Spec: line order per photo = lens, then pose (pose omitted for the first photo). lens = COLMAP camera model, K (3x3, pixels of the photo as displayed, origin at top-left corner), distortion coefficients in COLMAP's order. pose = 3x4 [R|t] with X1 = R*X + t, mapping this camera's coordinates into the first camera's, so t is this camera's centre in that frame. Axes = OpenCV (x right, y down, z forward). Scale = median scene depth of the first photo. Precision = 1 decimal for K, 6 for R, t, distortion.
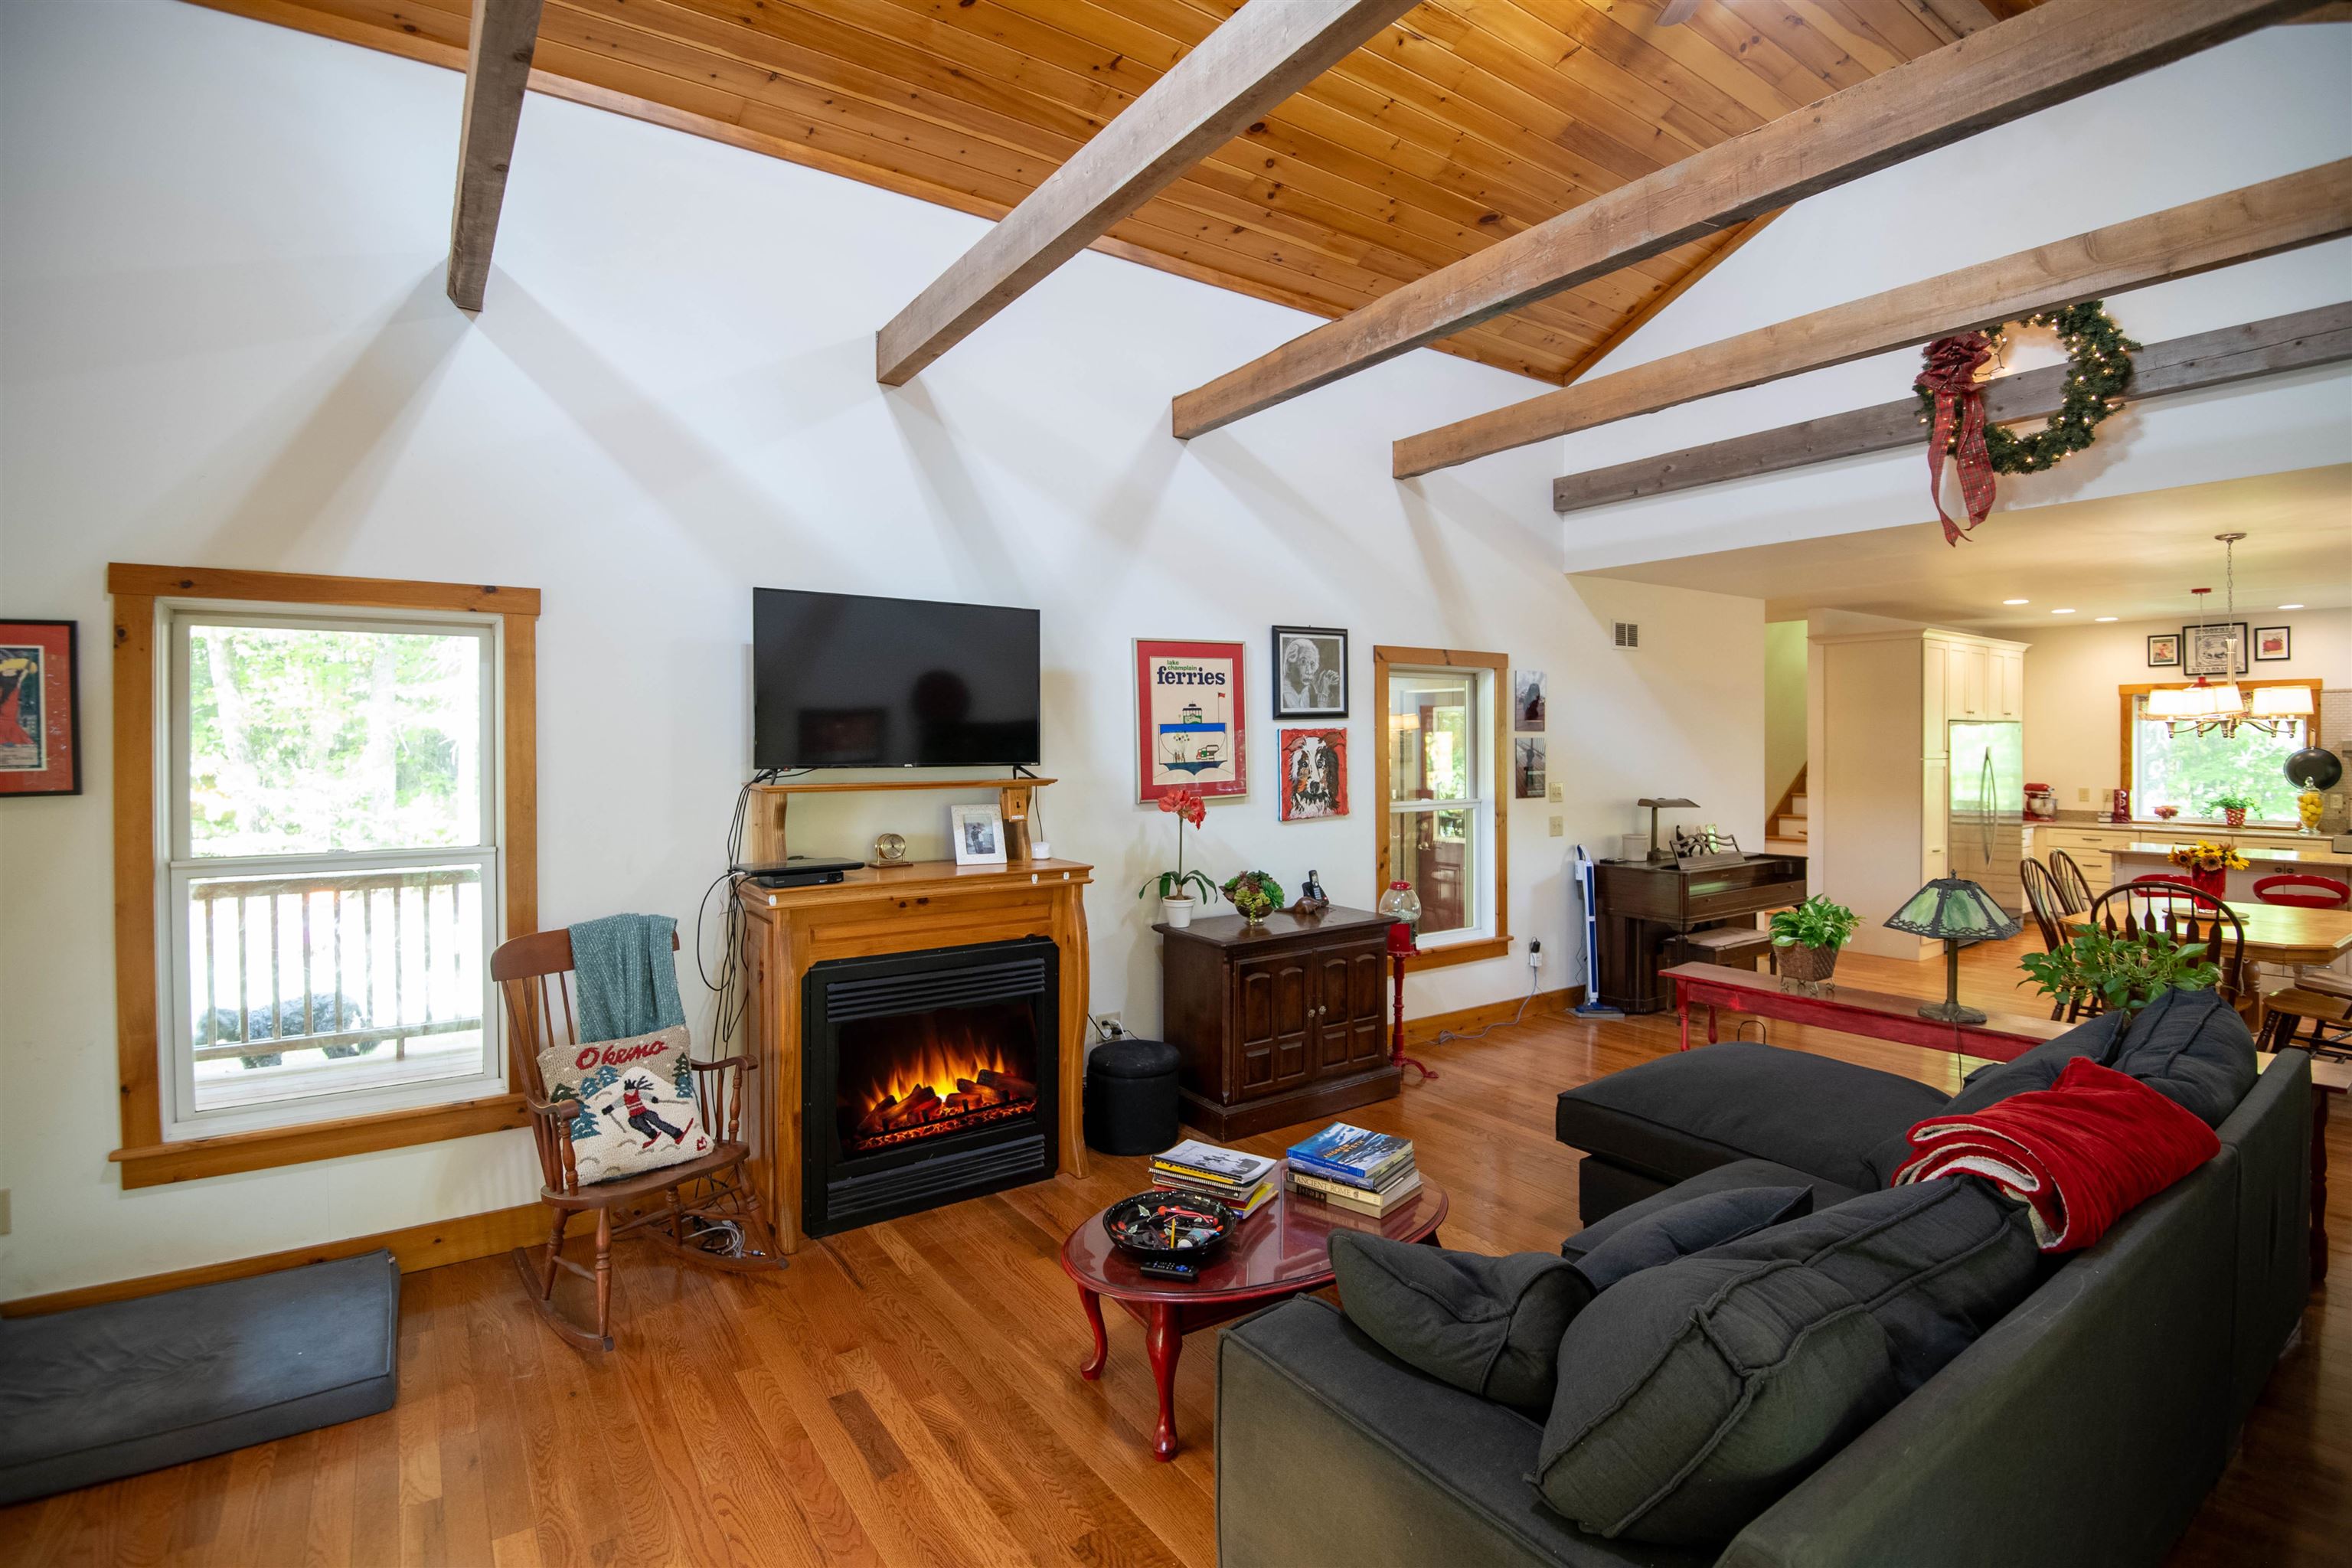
lens RADIAL K [[1108.6, 0, 1211.2], [0, 1108.6, 743.1], [0, 0, 1]] dist [-0.020521, -0.000278]
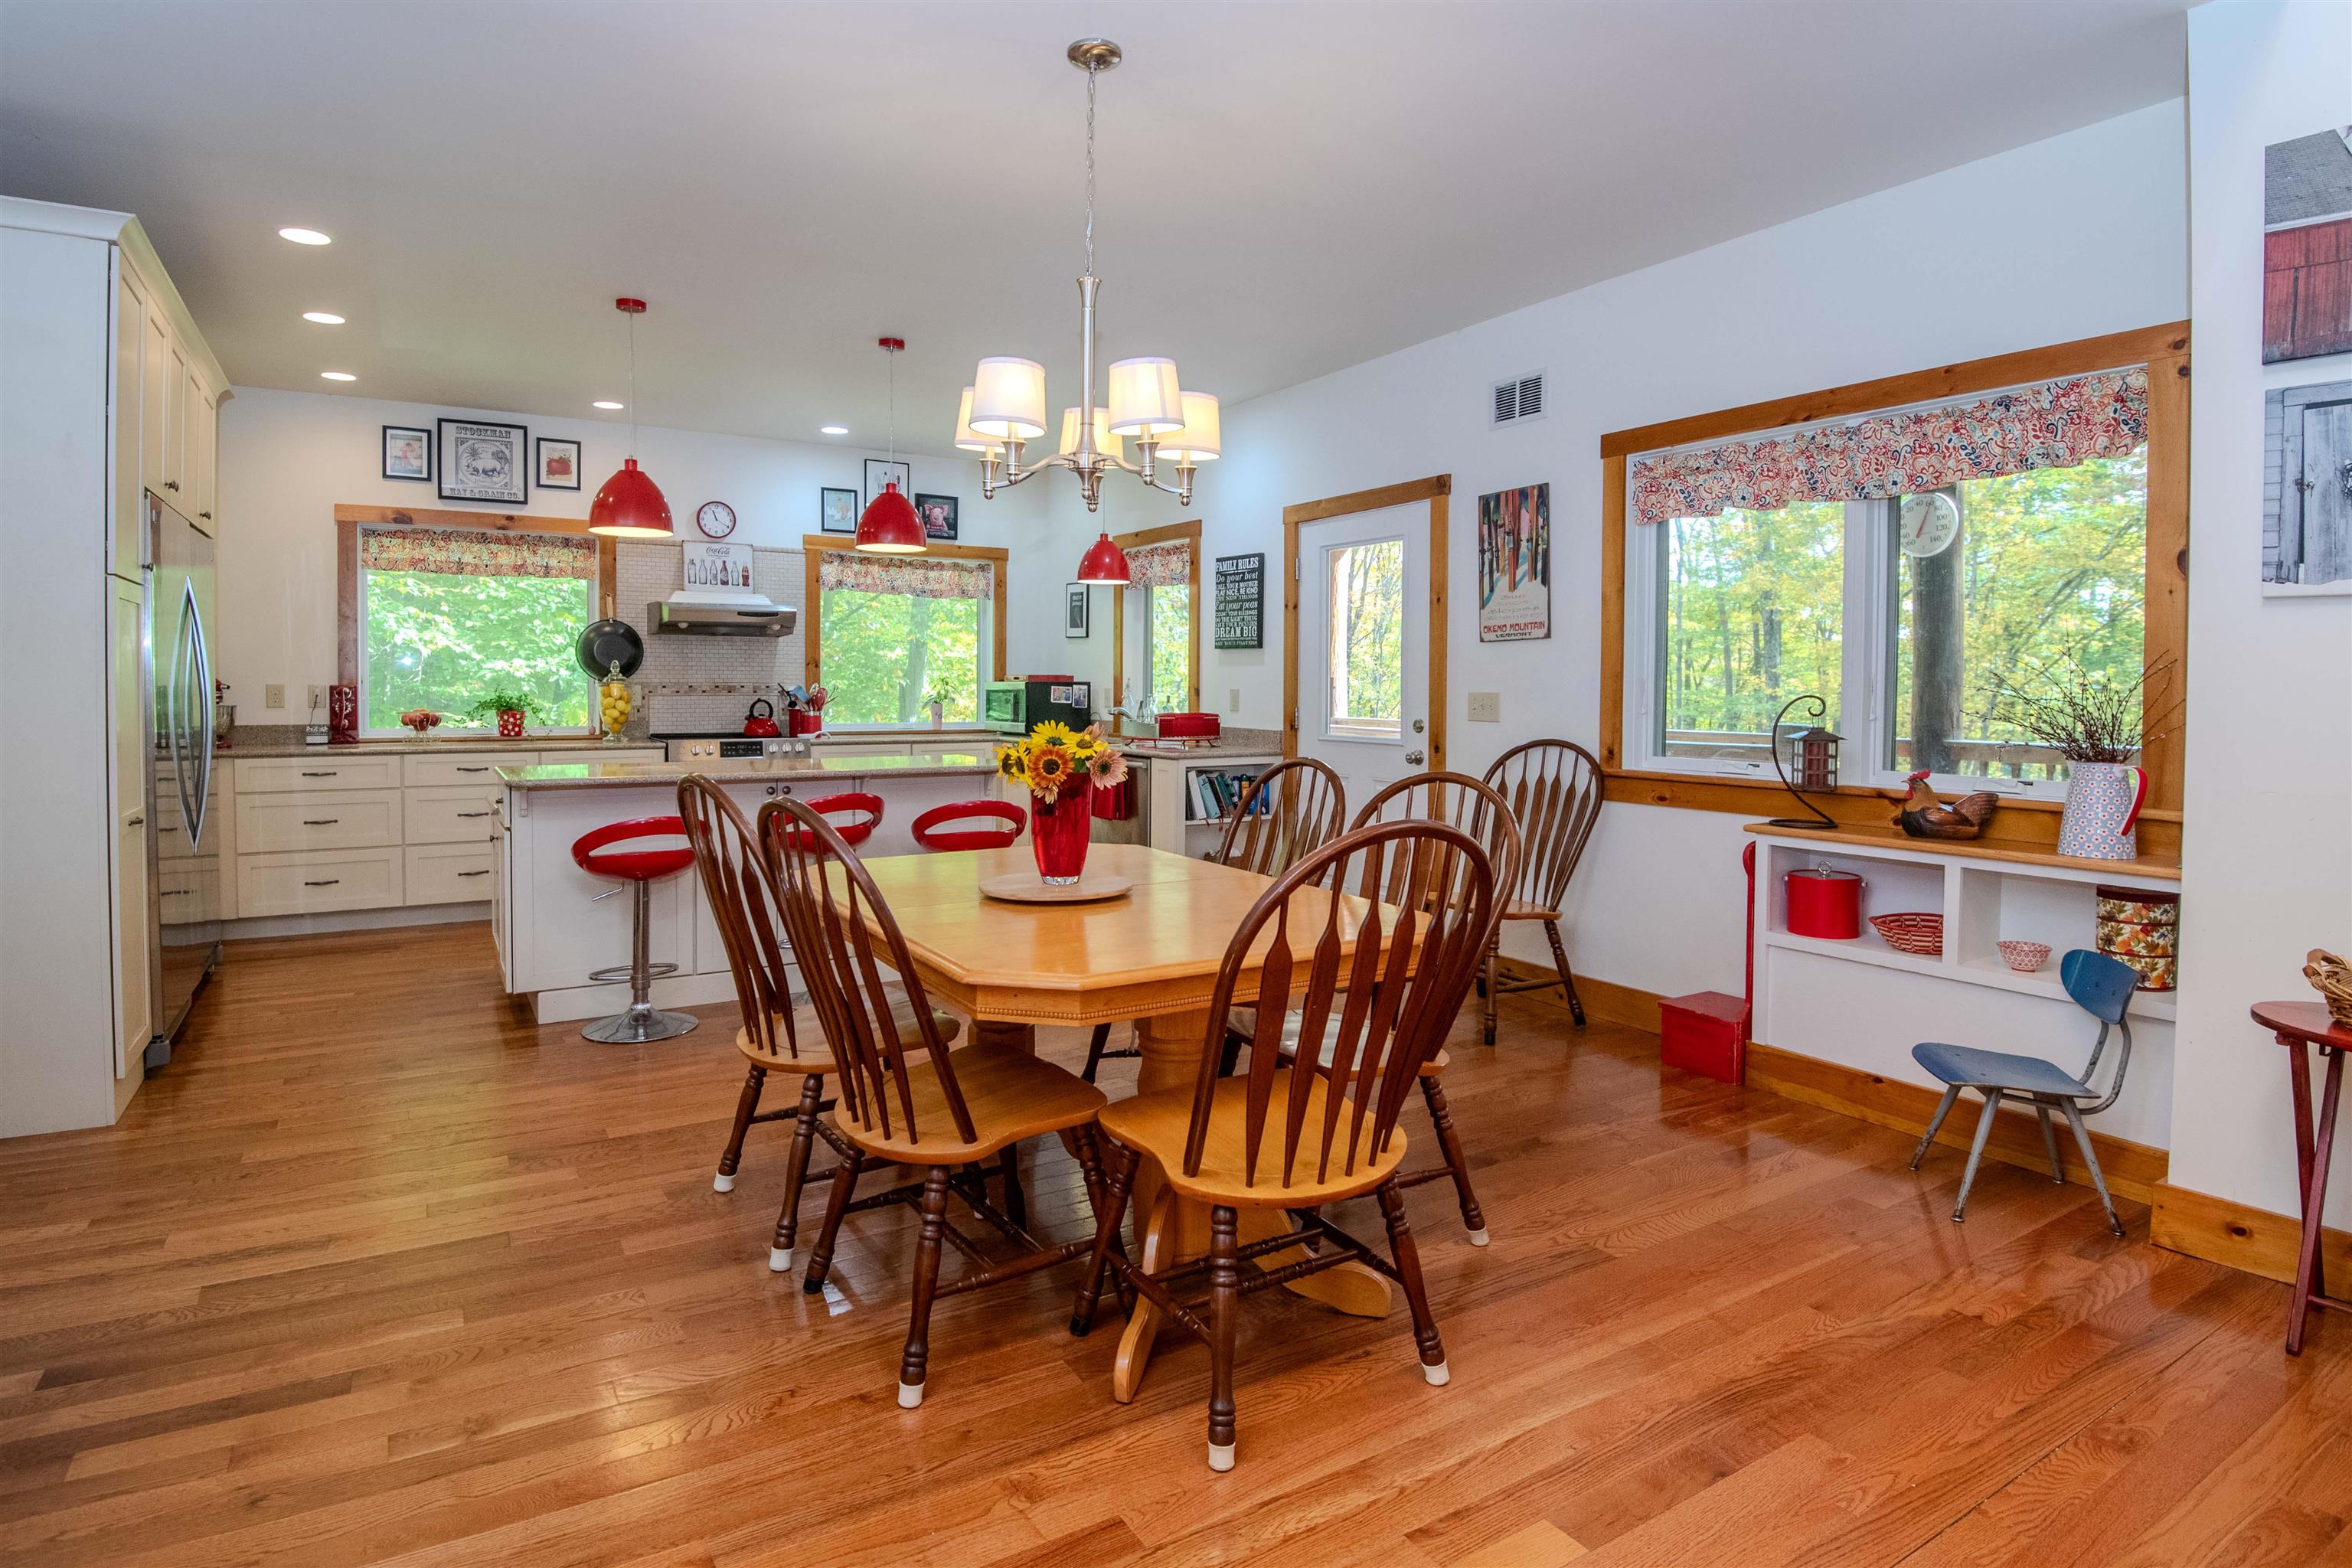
lens RADIAL K [[1246.8, 0, 1169.3], [0, 1246.8, 738.1], [0, 0, 1]] dist [-0.031839, -0.001075]
pose [[0.076689, -0.029631, 0.996615, 0.228860], [-0.007045, 0.999517, 0.030259, 0.049914], [-0.997030, -0.009342, 0.076443, 0.539044]]
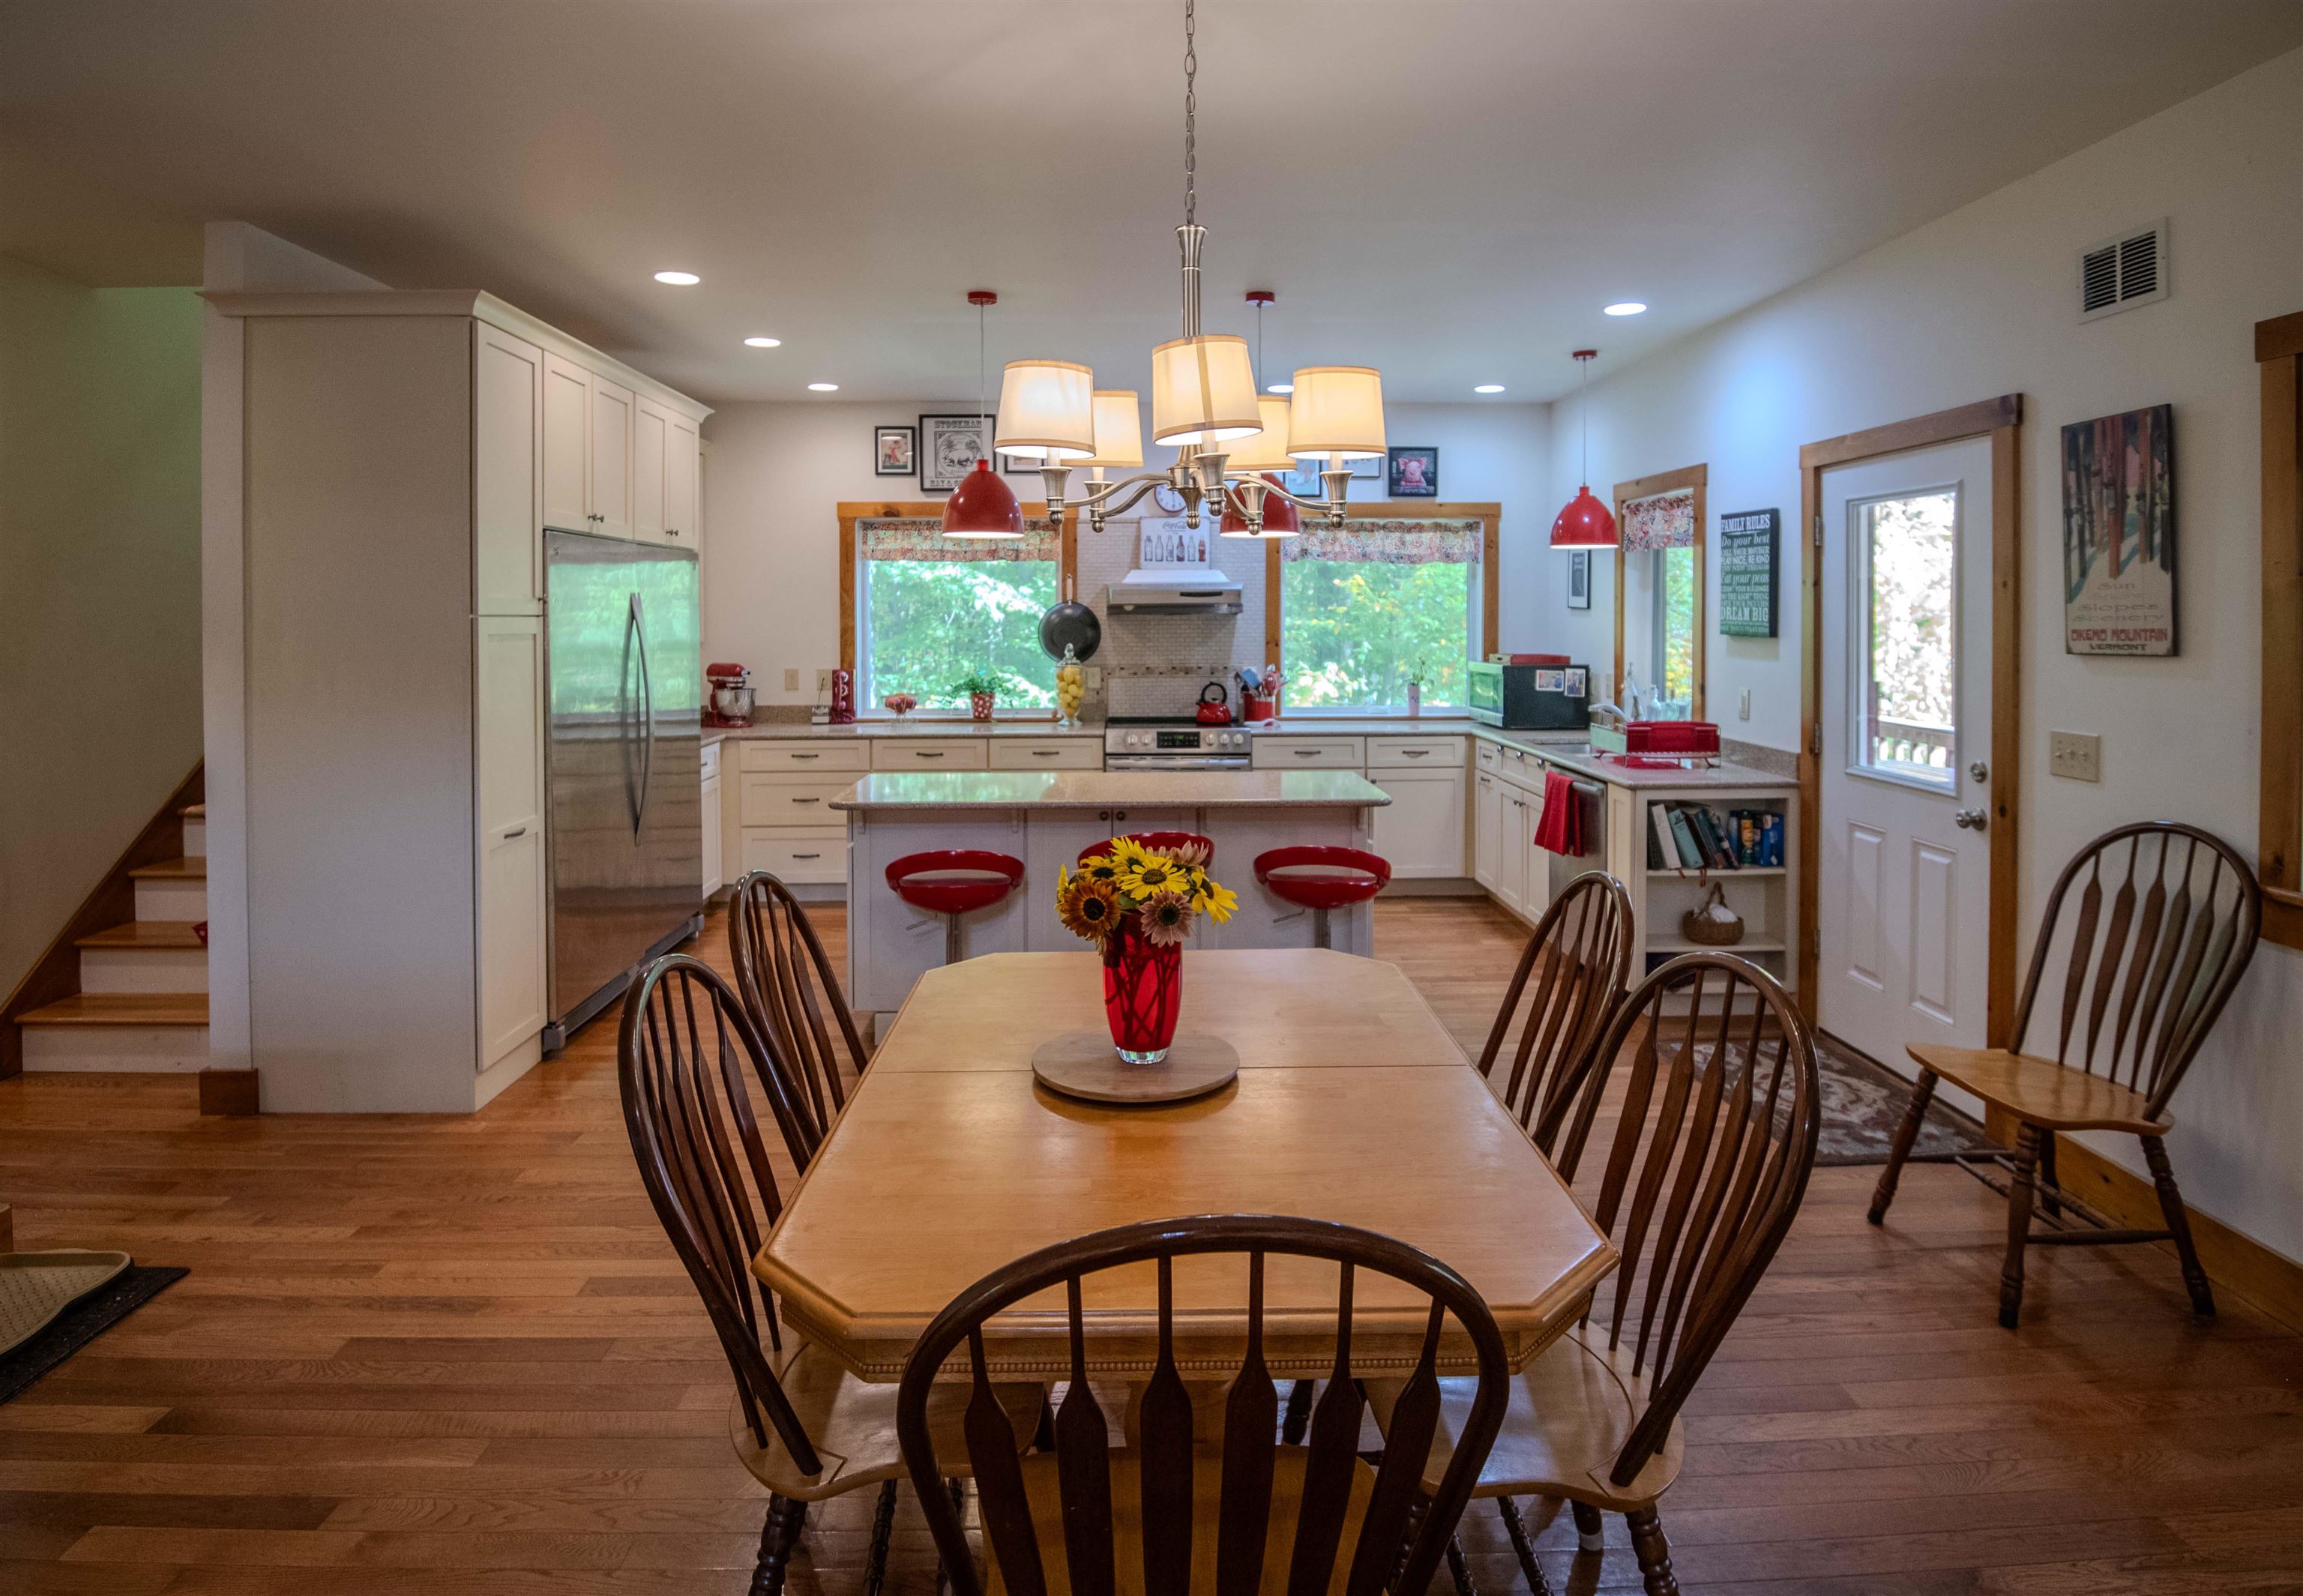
lens RADIAL K [[1290.8, 0, 1159.8], [0, 1290.8, 639.3], [0, 0, 1]] dist [0.003611, -0.050794]
pose [[0.571669, -0.014779, 0.820351, 0.346840], [0.000421, 0.999843, 0.017719, 0.012626], [-0.820484, -0.009784, 0.571585, 0.448946]]
